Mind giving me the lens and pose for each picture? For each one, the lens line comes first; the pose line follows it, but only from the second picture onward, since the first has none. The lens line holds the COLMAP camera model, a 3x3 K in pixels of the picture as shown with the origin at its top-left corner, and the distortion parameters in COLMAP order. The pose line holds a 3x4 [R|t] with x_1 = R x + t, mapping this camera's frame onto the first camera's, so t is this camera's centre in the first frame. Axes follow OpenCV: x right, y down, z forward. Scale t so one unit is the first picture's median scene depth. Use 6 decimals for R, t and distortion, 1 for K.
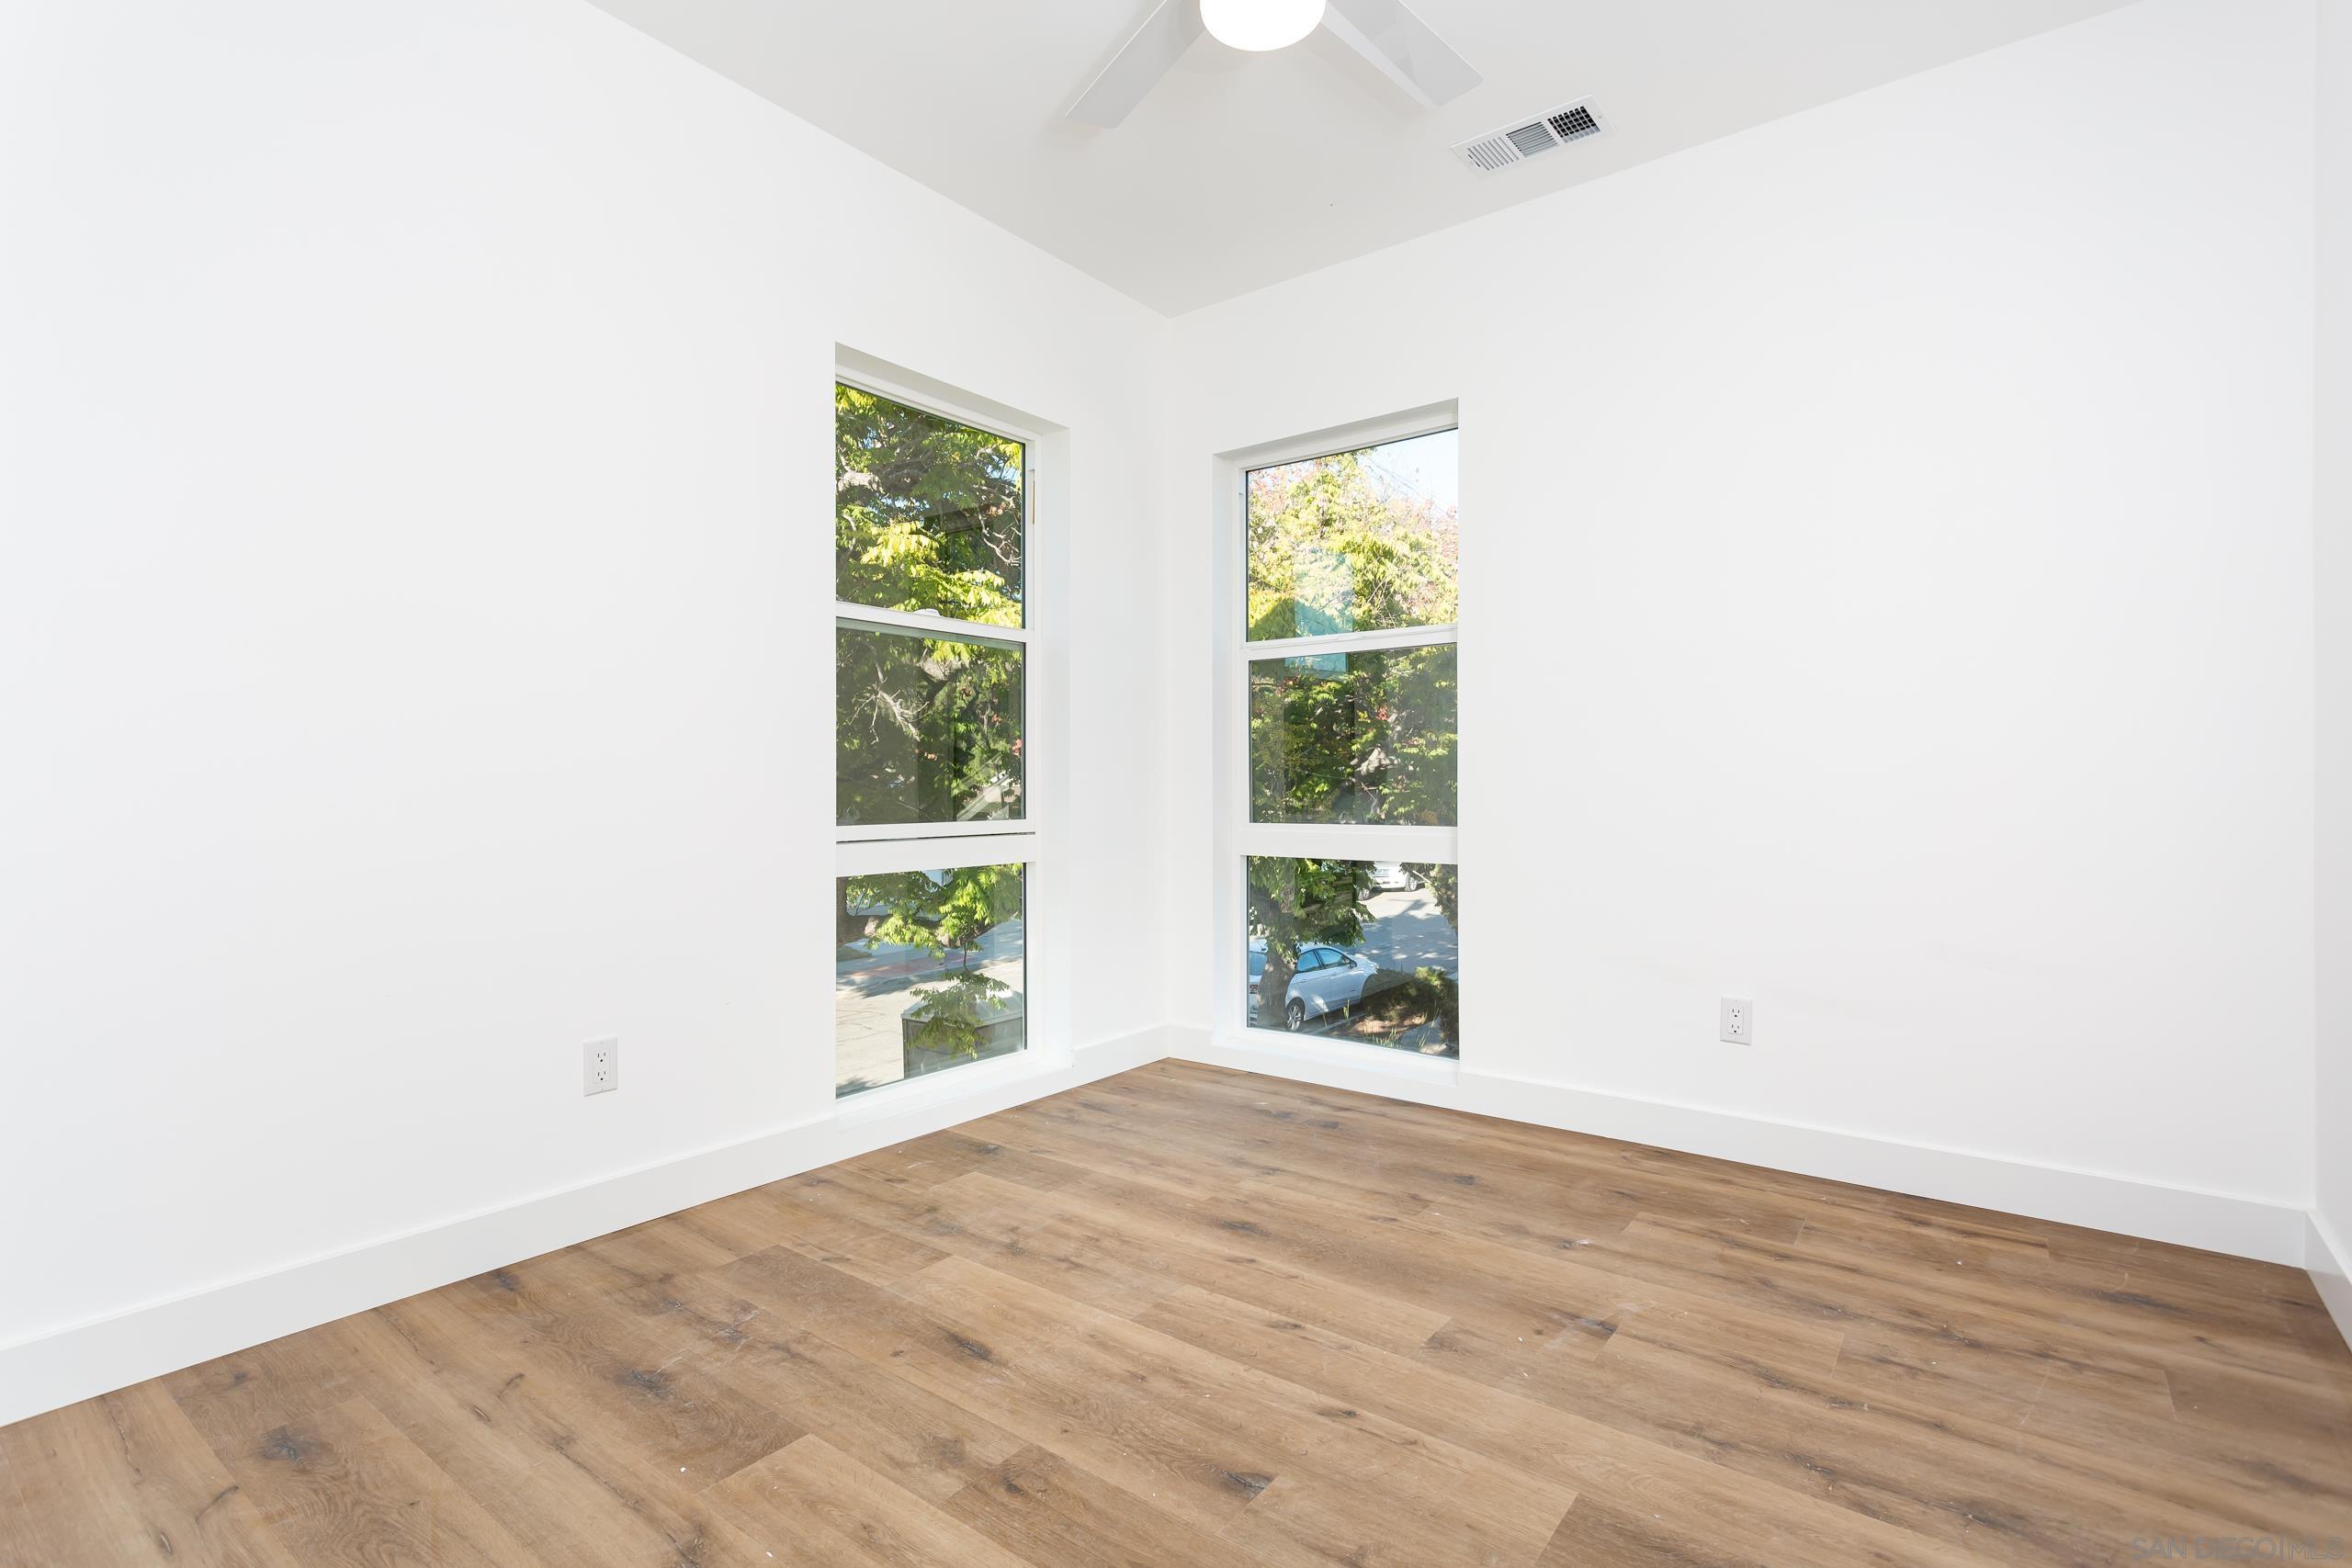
lens RADIAL K [[1112.4, 0, 1166.8], [0, 1112.4, 777.8], [0, 0, 1]] dist [0.003348, 0.000538]
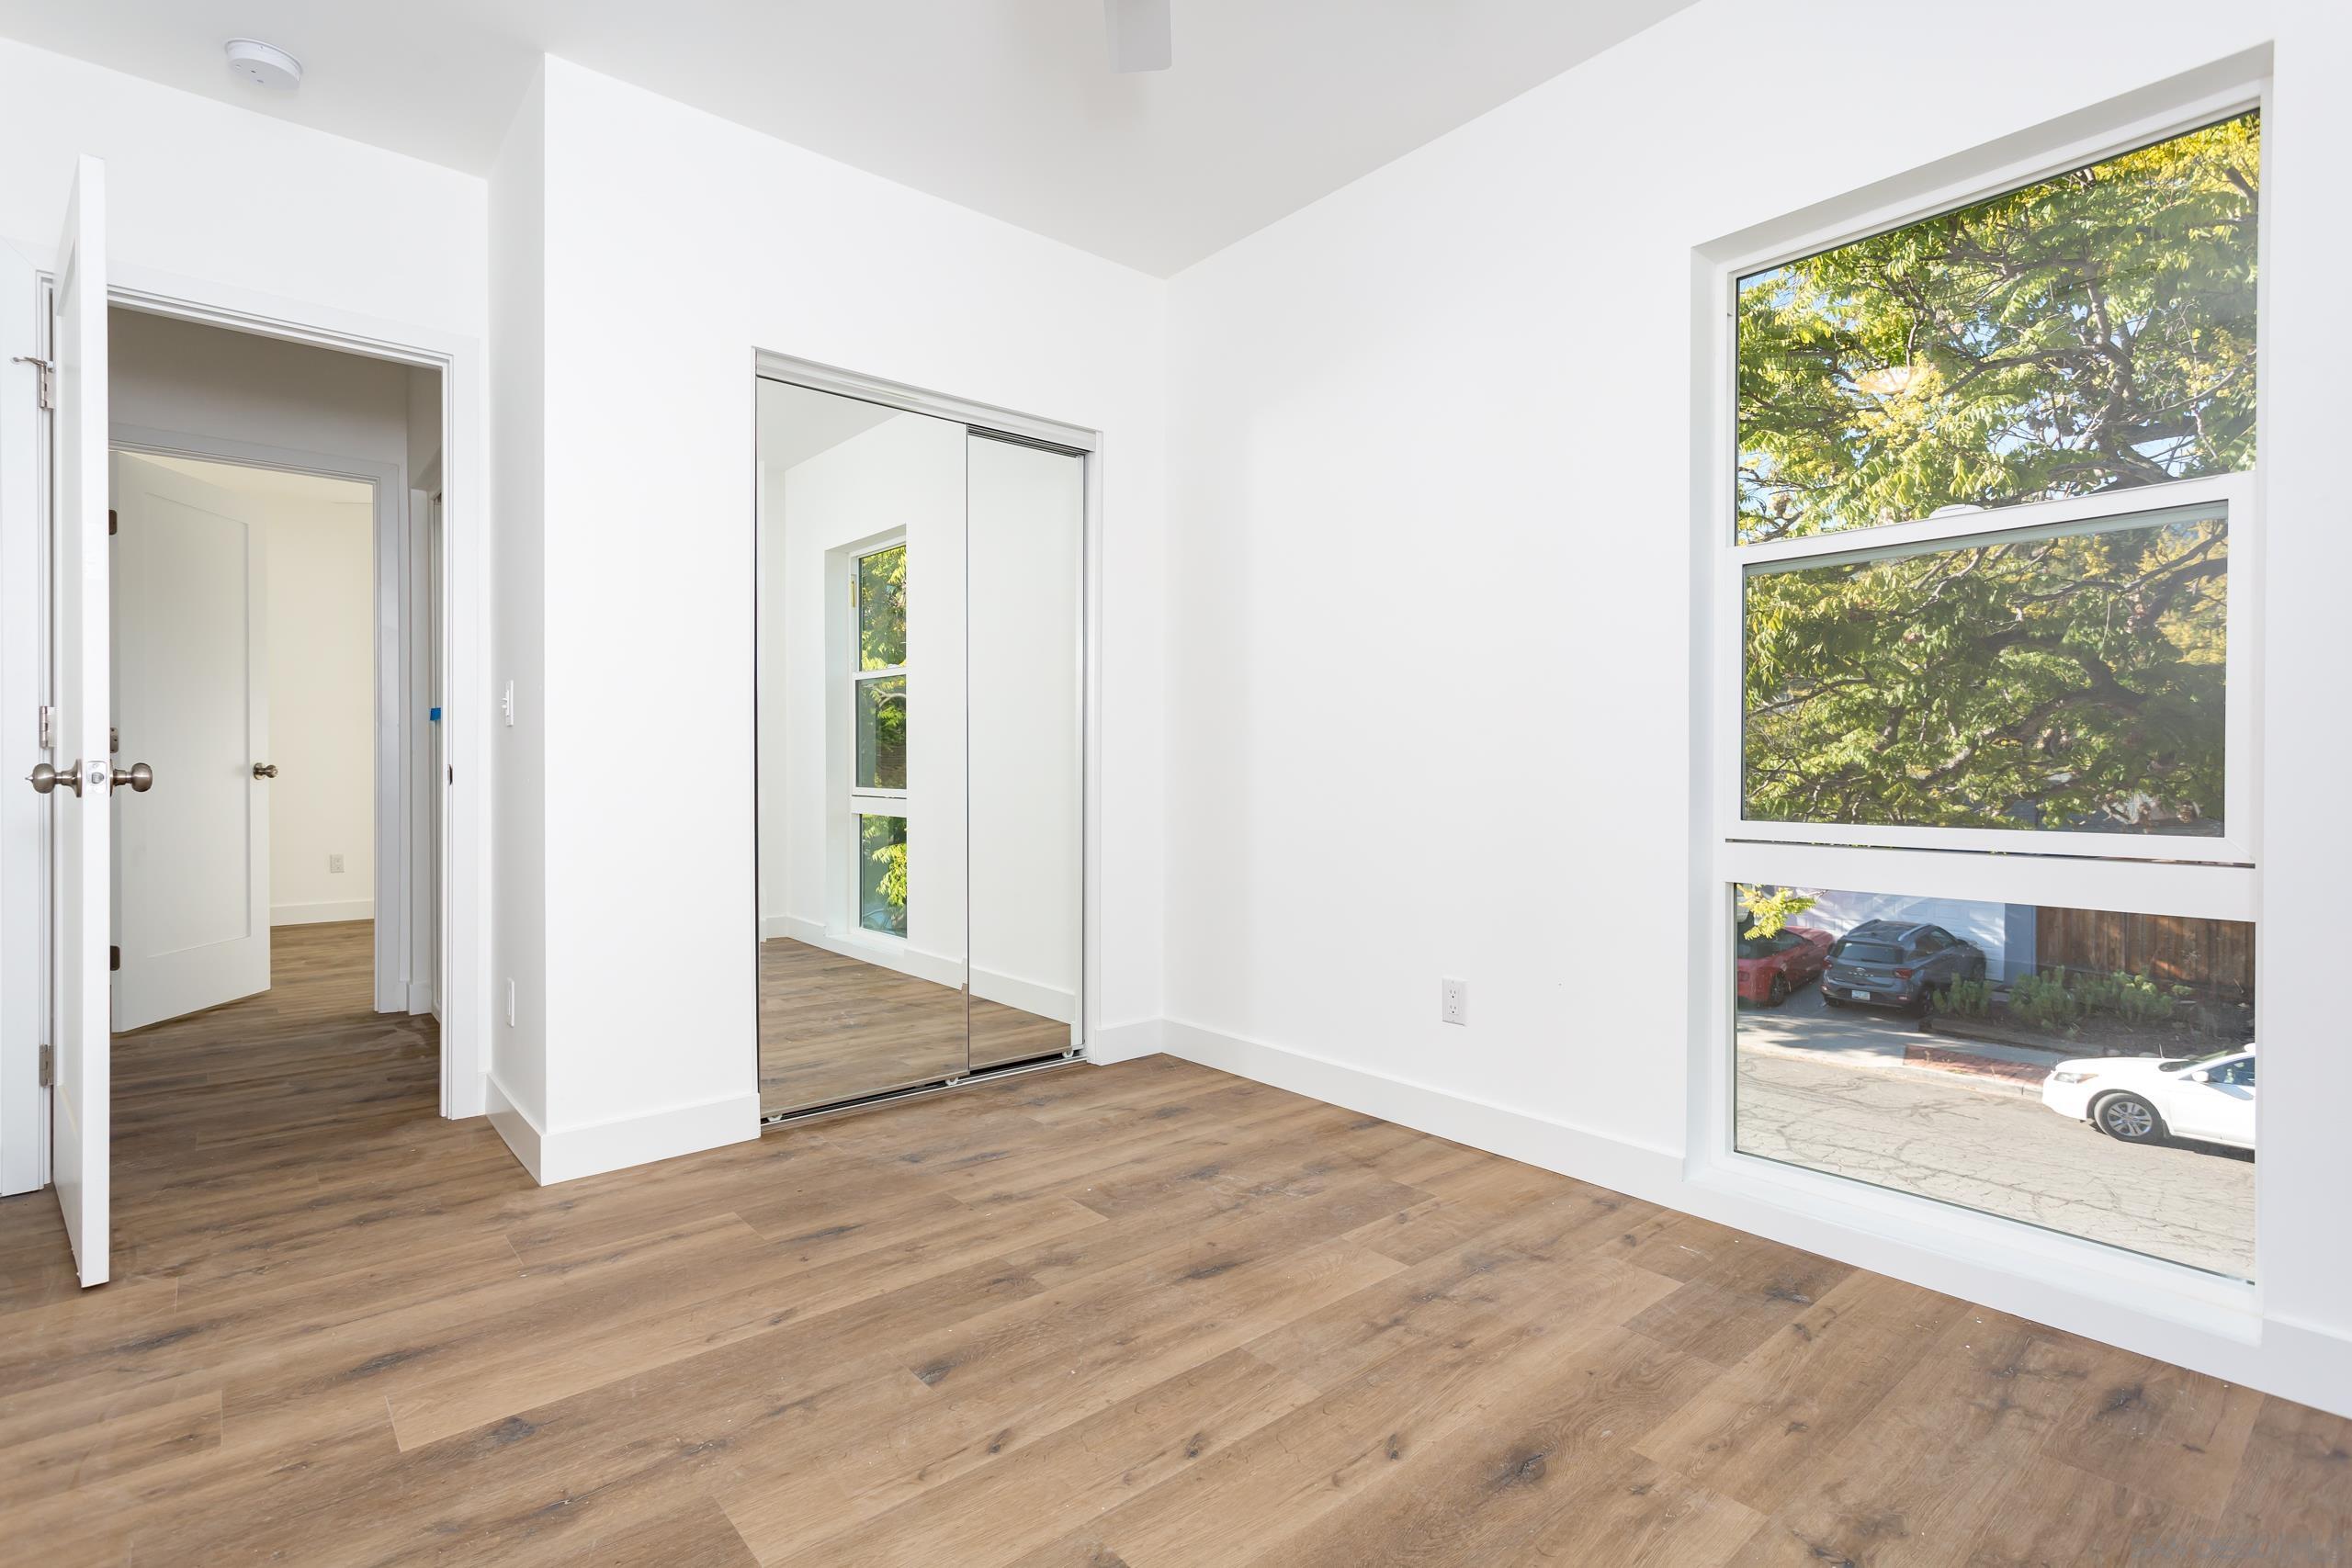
lens RADIAL K [[1112.4, 0, 1166.8], [0, 1112.4, 777.8], [0, 0, 1]] dist [0.003348, 0.000538]
pose [[-0.206234, 0.011348, -0.978437, 0.790054], [0.006556, 0.999926, 0.010215, 0.002359], [0.978481, -0.004308, -0.206293, 1.016518]]
